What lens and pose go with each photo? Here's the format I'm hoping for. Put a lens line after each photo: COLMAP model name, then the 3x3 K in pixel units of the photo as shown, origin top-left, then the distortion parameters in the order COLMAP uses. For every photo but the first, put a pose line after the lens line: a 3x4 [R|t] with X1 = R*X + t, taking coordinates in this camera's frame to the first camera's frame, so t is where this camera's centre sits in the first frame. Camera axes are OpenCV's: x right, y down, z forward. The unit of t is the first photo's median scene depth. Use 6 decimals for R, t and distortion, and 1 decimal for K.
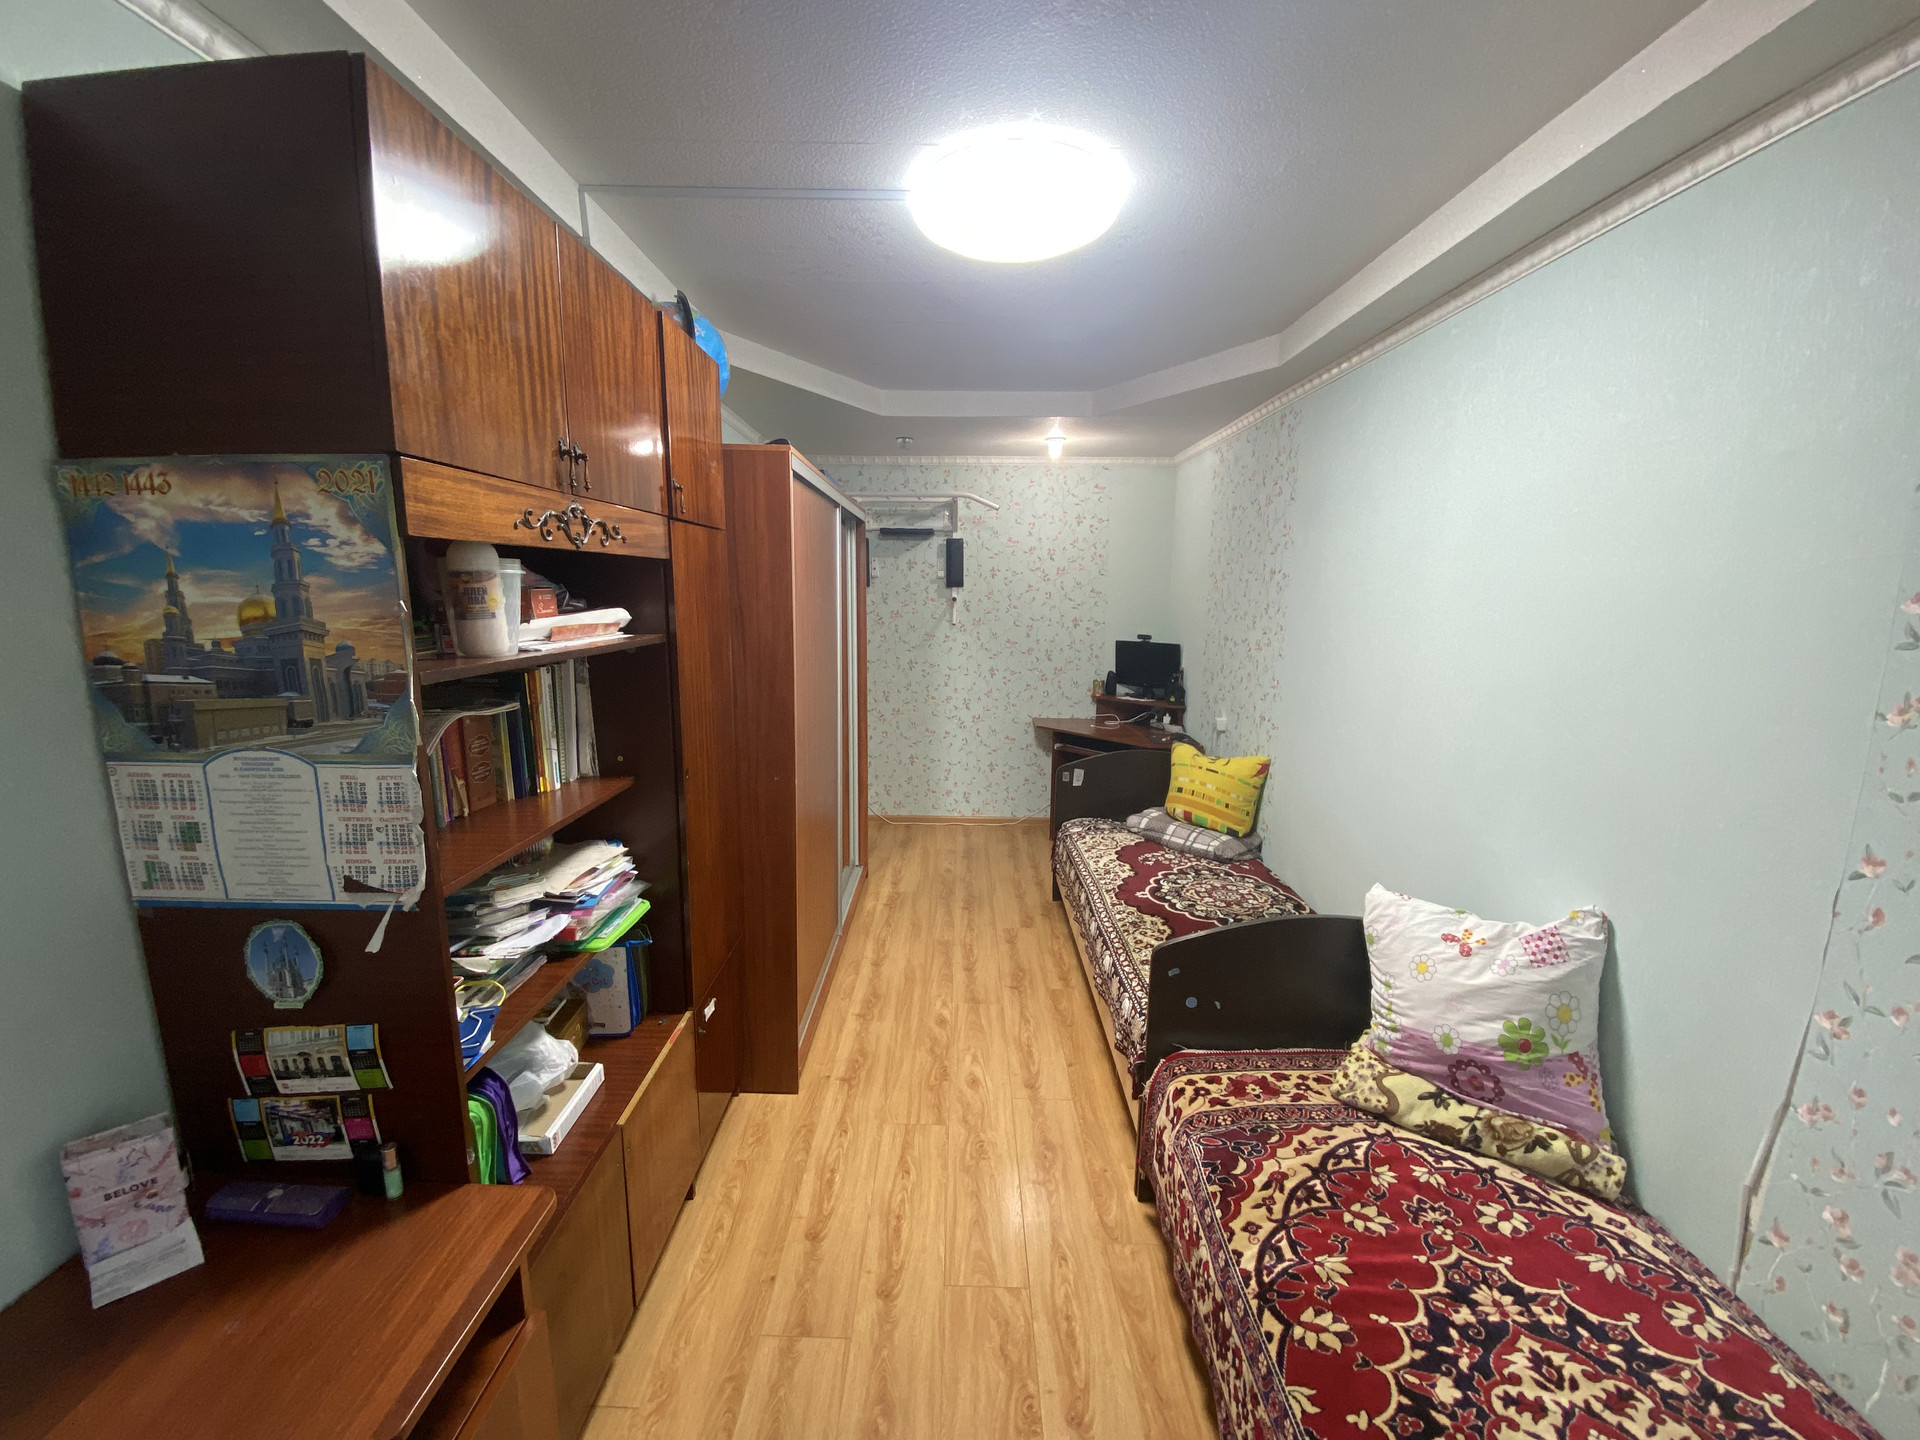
lens RADIAL K [[783.4, 0, 958.8], [0, 783.4, 724.5], [0, 0, 1]] dist [-0.004839, -0.003747]
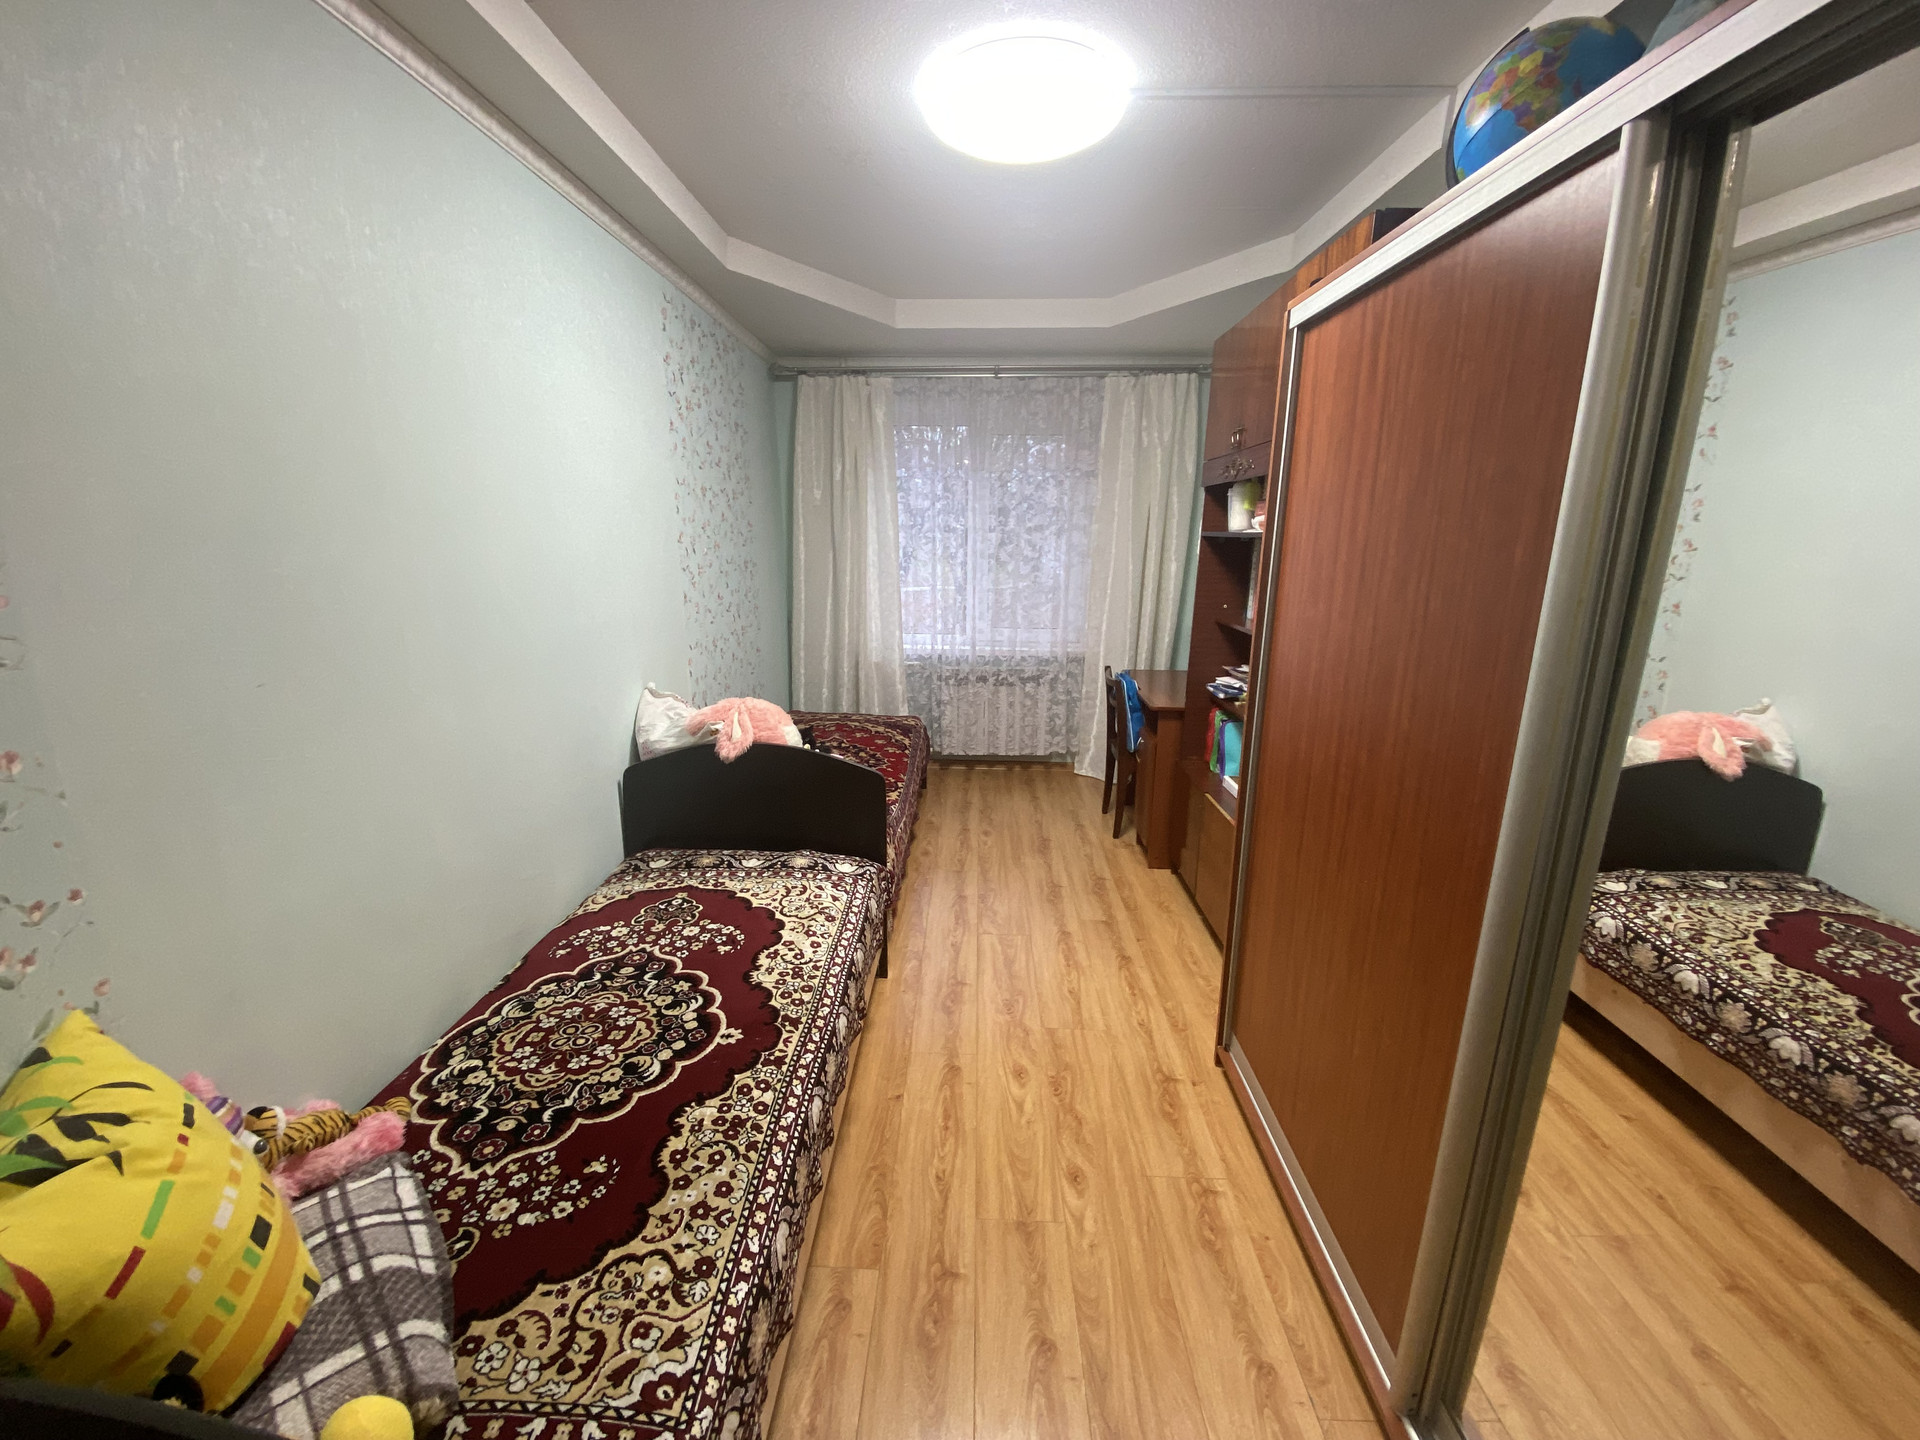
lens RADIAL K [[778.6, 0, 954.3], [0, 778.6, 714.9], [0, 0, 1]] dist [0.011418, -0.014392]
pose [[-0.999417, -0.024954, 0.023318, 0.068564], [-0.013801, 0.919602, 0.392609, -0.203827], [-0.031240, 0.392058, -0.919410, 1.388436]]
